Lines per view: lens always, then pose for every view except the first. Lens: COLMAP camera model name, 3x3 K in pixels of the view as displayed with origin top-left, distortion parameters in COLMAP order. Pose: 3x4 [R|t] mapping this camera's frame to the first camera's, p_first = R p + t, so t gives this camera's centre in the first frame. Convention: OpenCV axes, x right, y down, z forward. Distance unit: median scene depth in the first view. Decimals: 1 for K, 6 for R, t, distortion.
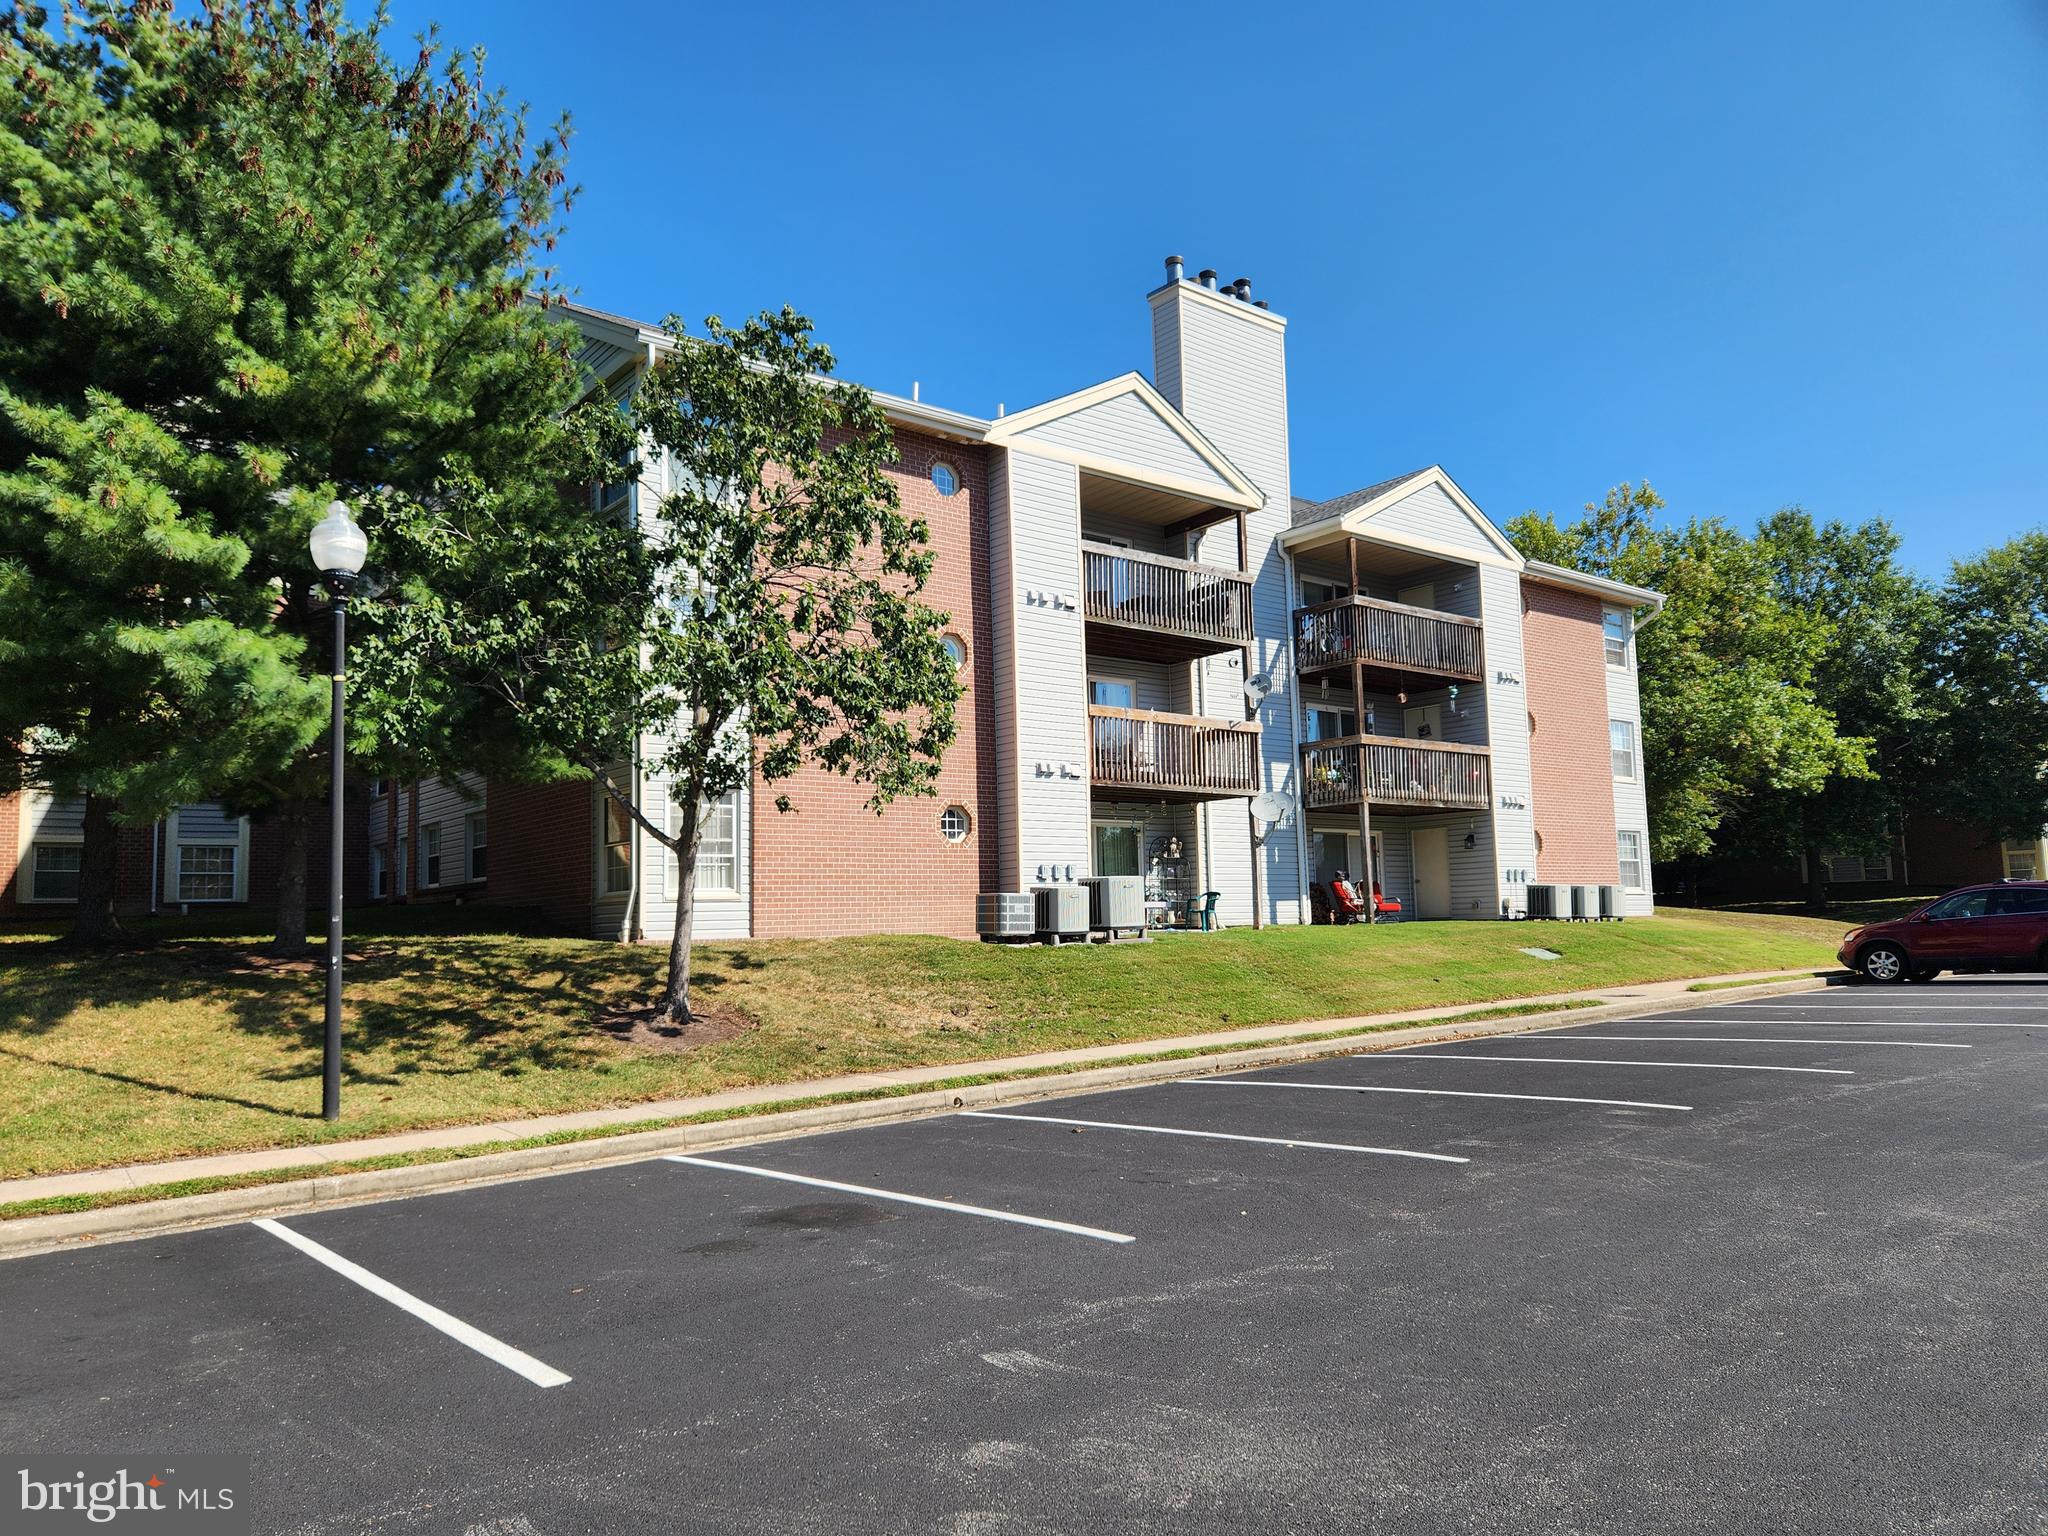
lens RADIAL K [[1330.4, 0, 1024.0], [0, 1330.4, 768.0], [0, 0, 1]] dist [0.083308, 0.000634]
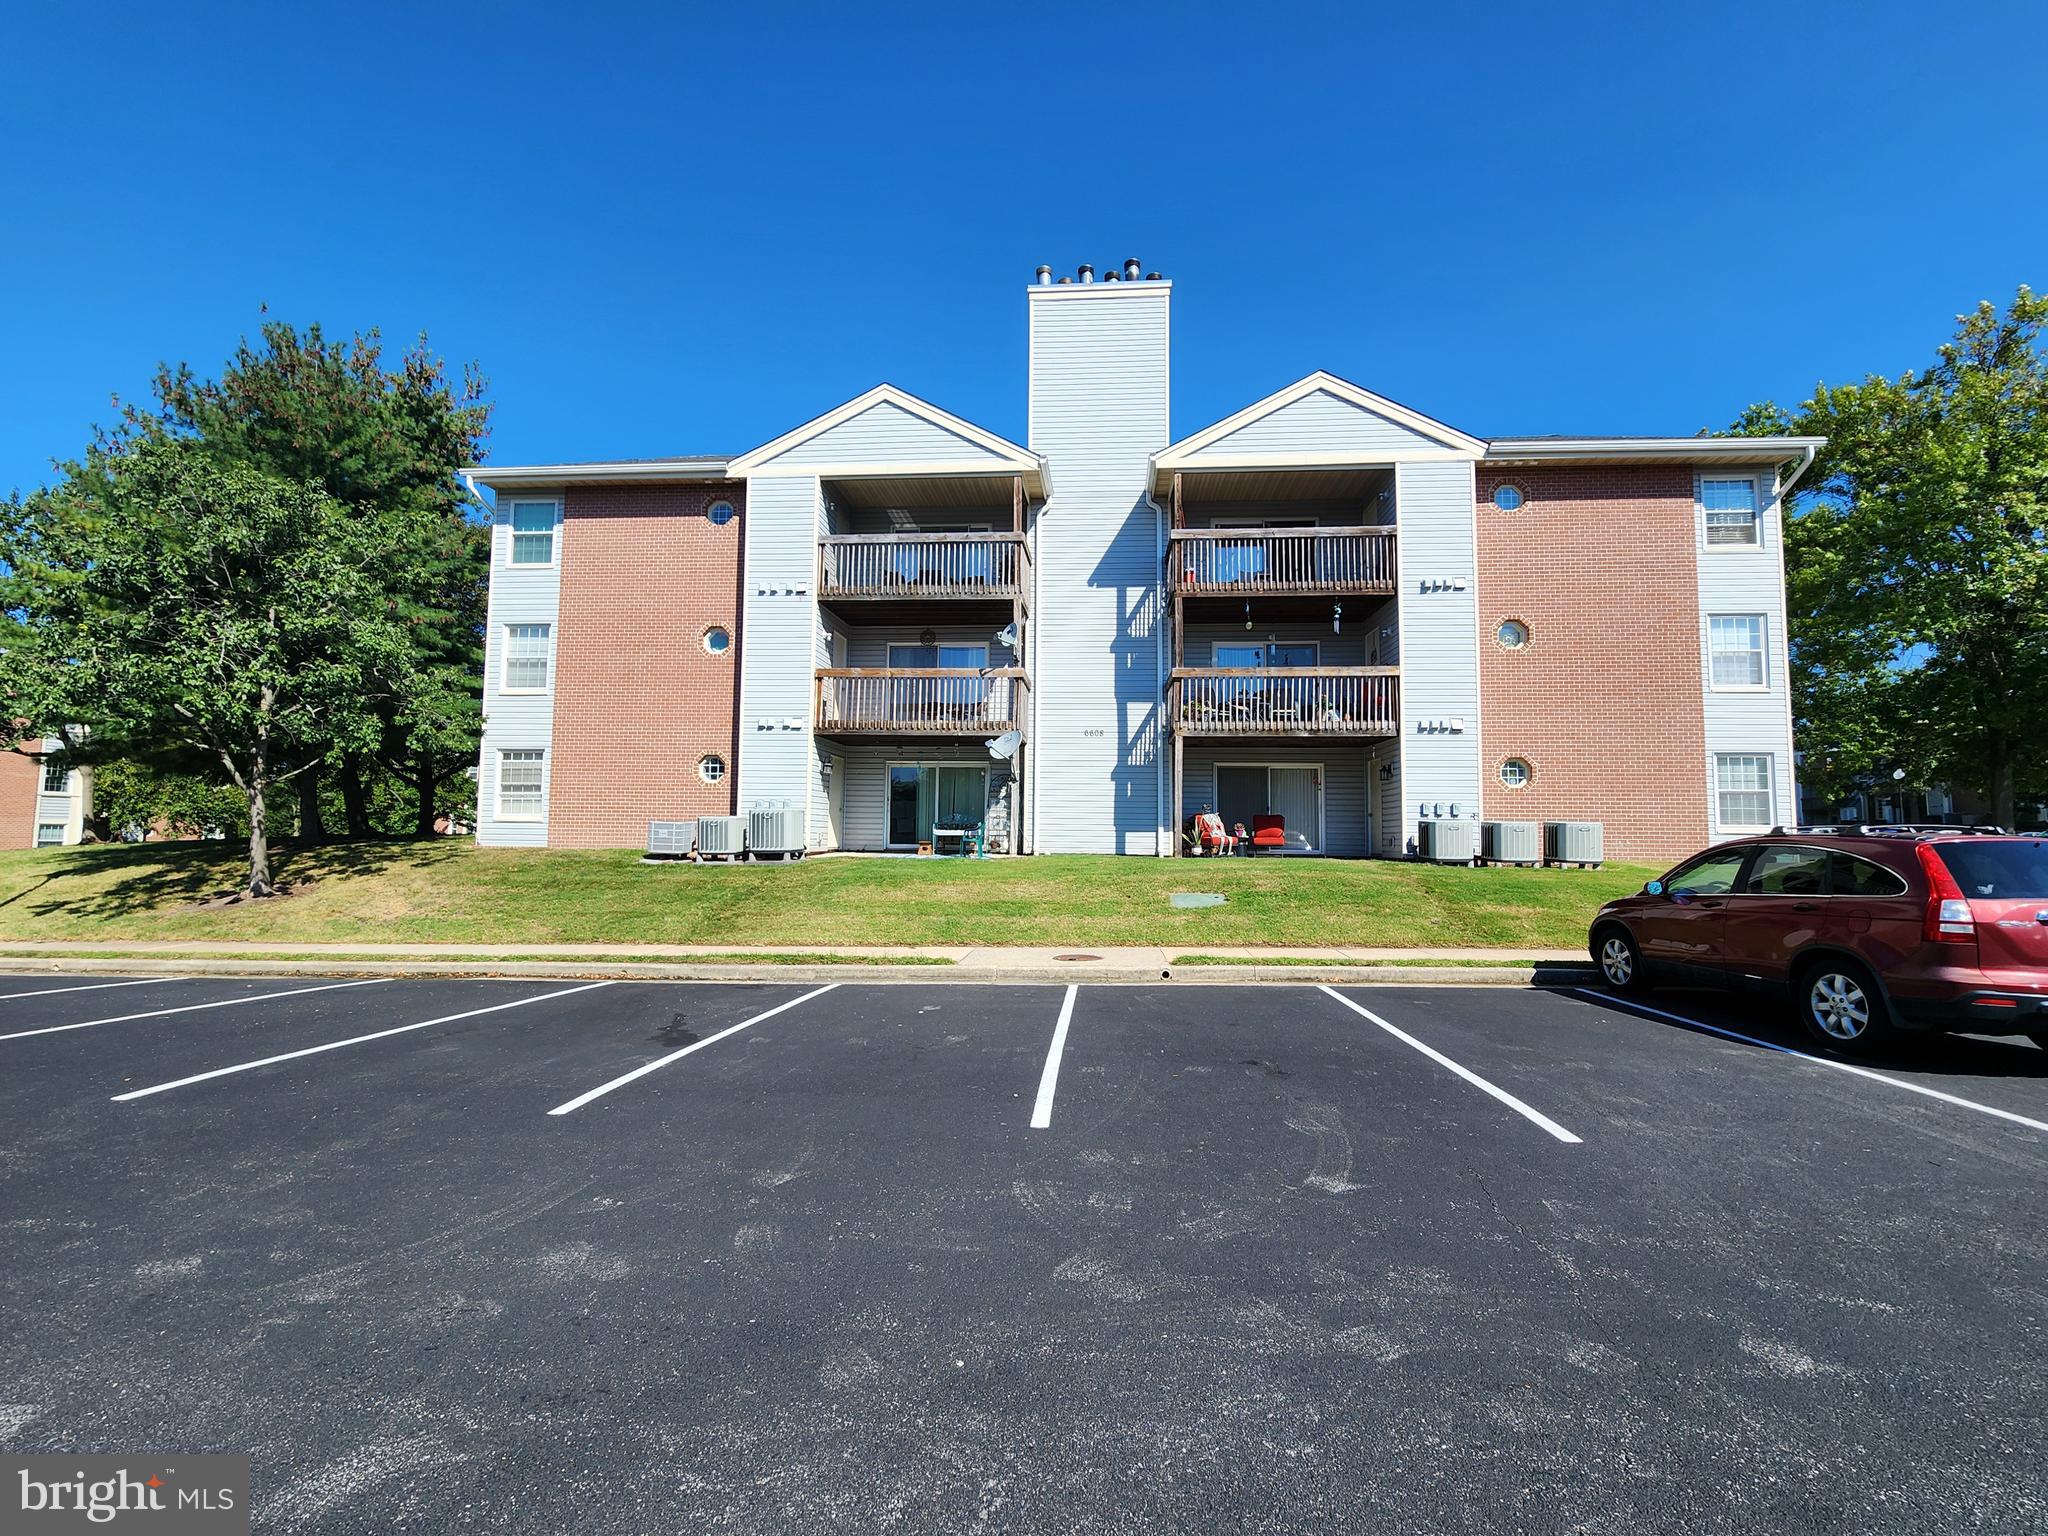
lens RADIAL K [[854.3, 0, 1024.0], [0, 854.3, 768.0], [0, 0, 1]] dist [0.000456, -0.000064]
pose [[0.734738, -0.027166, -0.677807, 0.557801], [0.047113, 0.998829, 0.011038, 0.034194], [0.676713, -0.040043, 0.735157, 0.420733]]
